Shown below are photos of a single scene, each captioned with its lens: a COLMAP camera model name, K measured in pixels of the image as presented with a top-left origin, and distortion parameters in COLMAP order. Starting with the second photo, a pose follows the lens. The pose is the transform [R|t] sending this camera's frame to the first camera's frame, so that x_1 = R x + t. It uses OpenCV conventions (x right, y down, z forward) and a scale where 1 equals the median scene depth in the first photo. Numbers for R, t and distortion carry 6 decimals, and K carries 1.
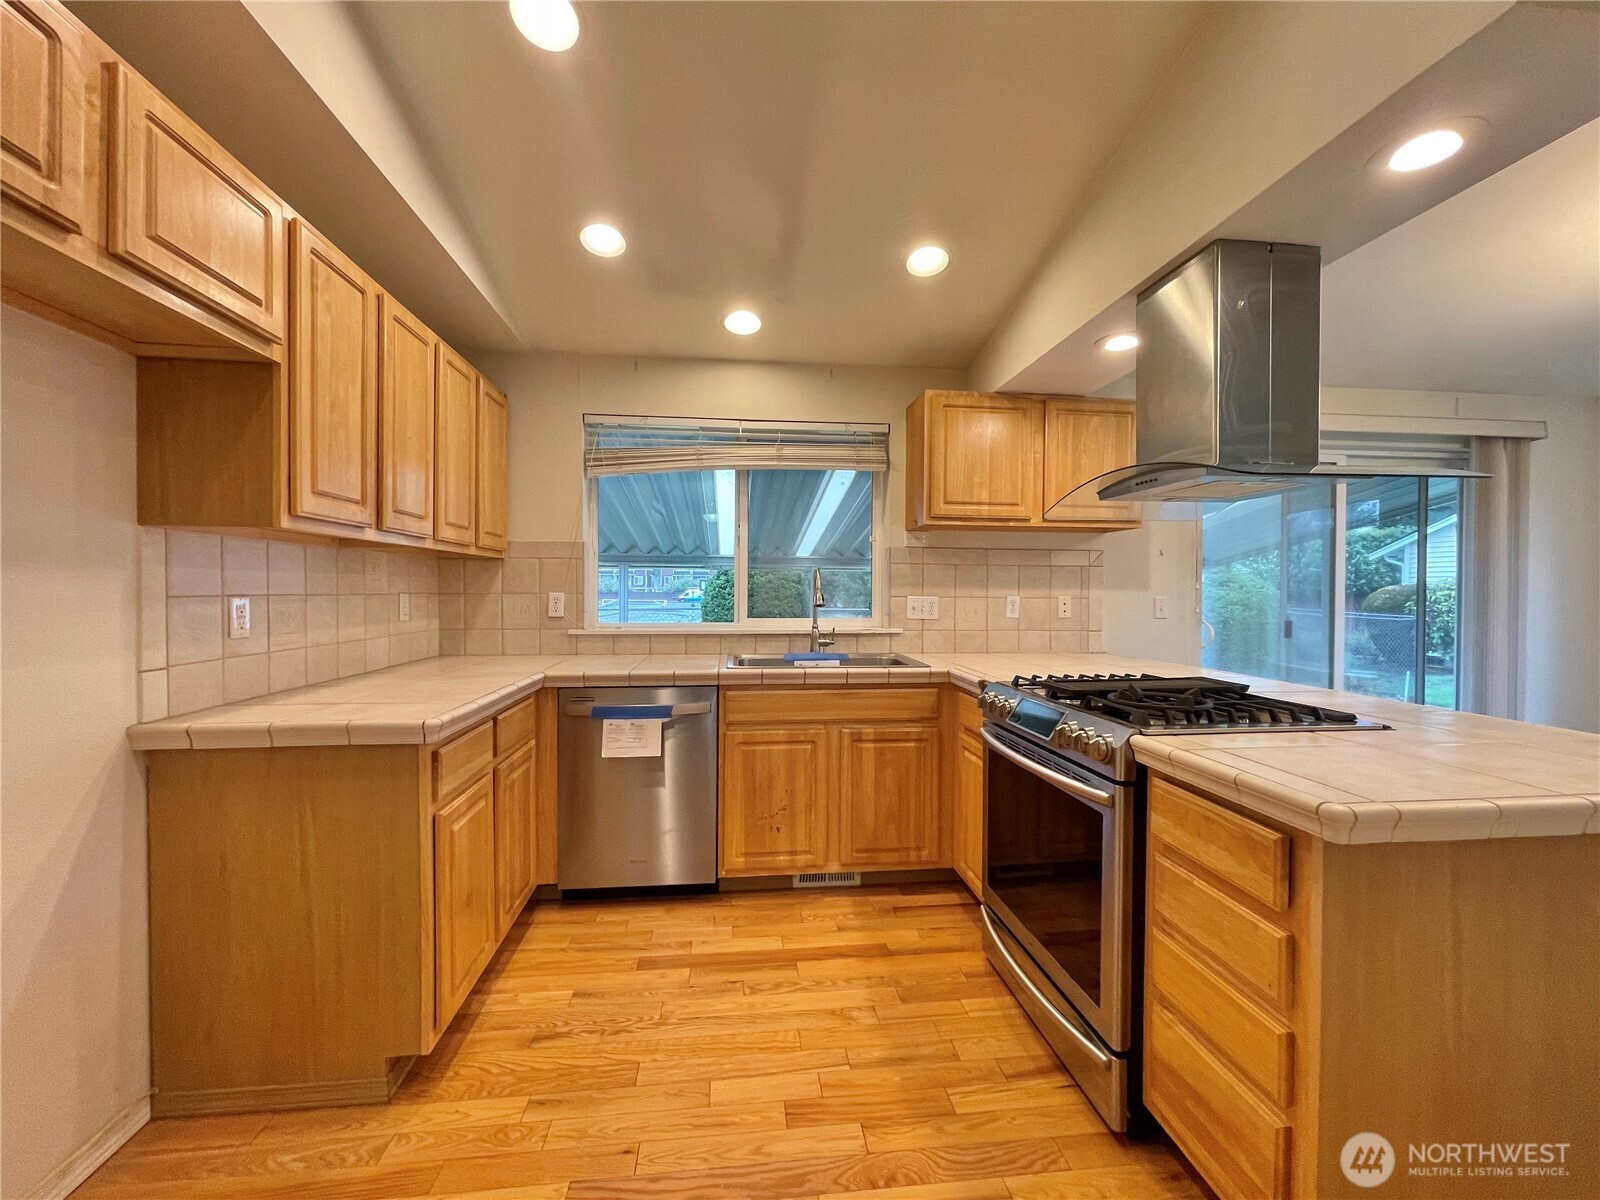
lens RADIAL K [[643.2, 0, 800.0], [0, 643.2, 600.0], [0, 0, 1]] dist [-0.000897, -0.000138]
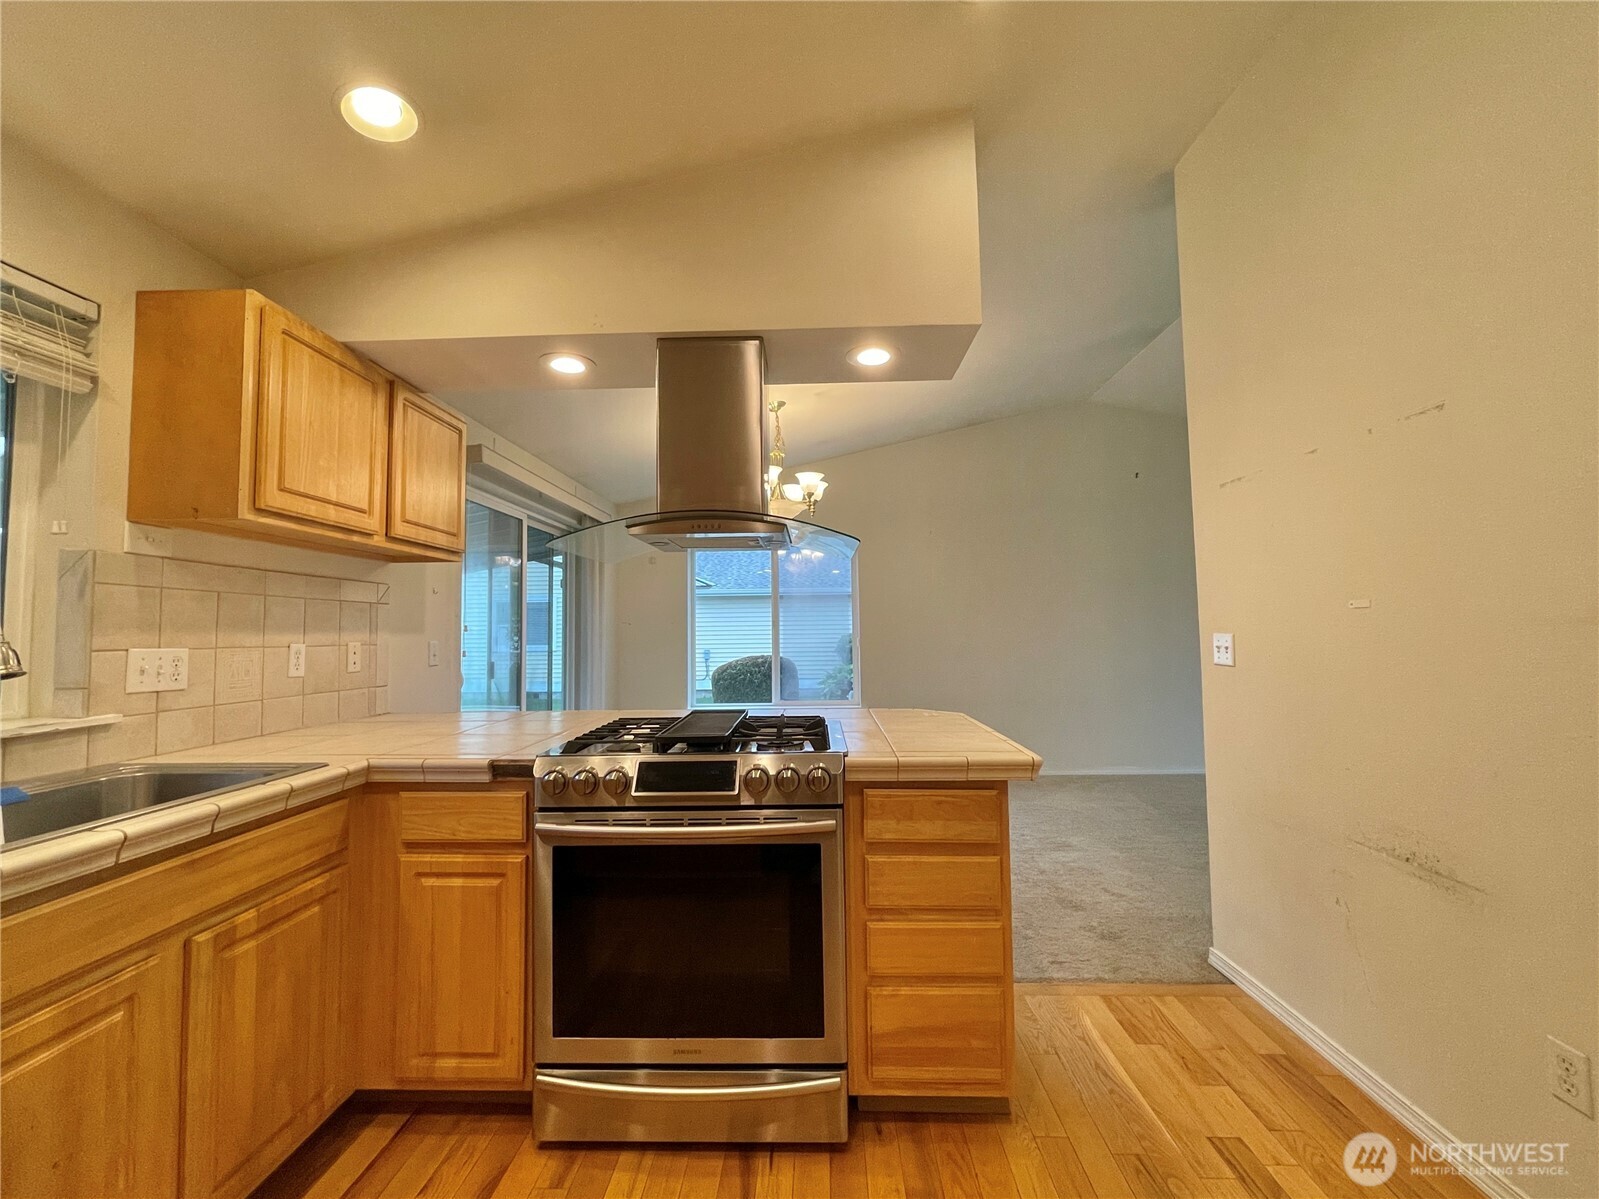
lens RADIAL K [[670.1, 0, 797.2], [0, 670.1, 600.3], [0, 0, 1]] dist [-0.000229, -0.000183]
pose [[0.145397, 0.040439, 0.988547, -0.386377], [0.025985, 0.998664, -0.044675, -0.009133], [-0.989032, 0.032183, 0.144152, 0.533771]]
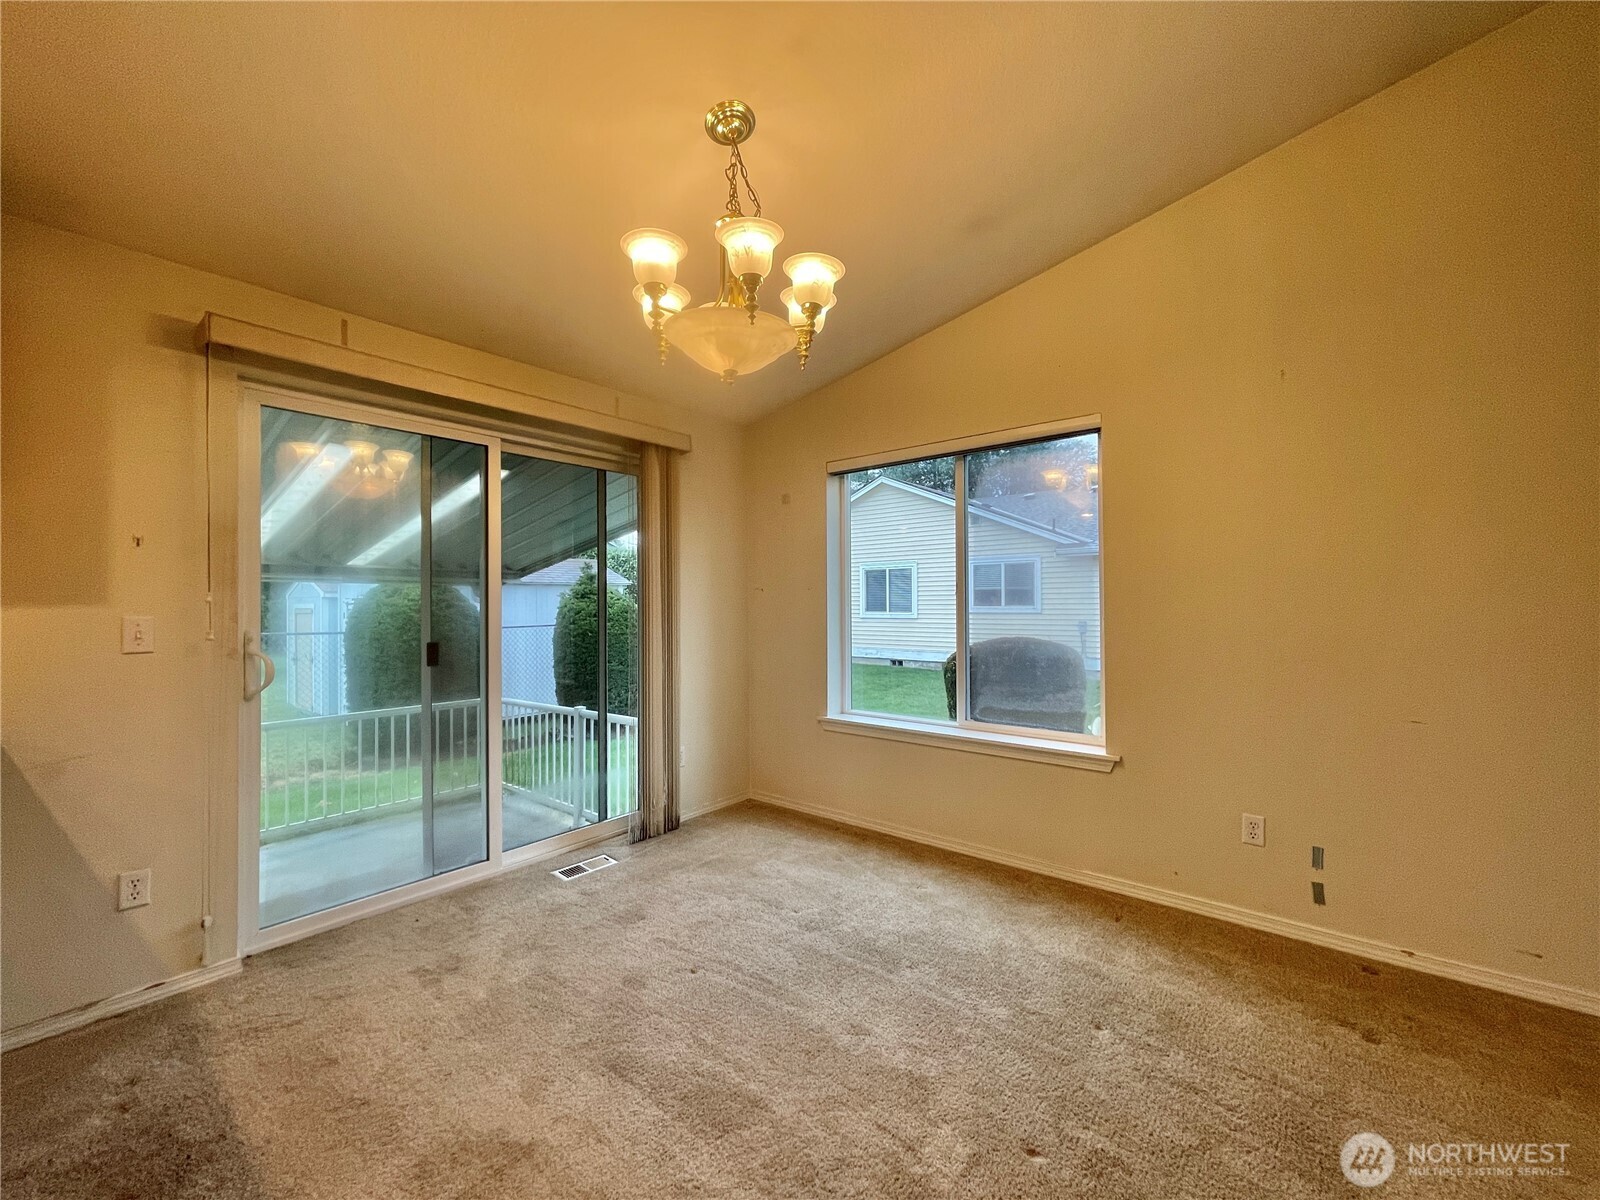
lens RADIAL K [[643.2, 0, 800.0], [0, 643.2, 600.0], [0, 0, 1]] dist [-0.000897, -0.000138]
pose [[0.715559, -0.007129, 0.698516, 0.834819], [0.021225, 0.999708, -0.011540, -0.000314], [-0.698229, 0.023083, 0.715502, 0.222140]]
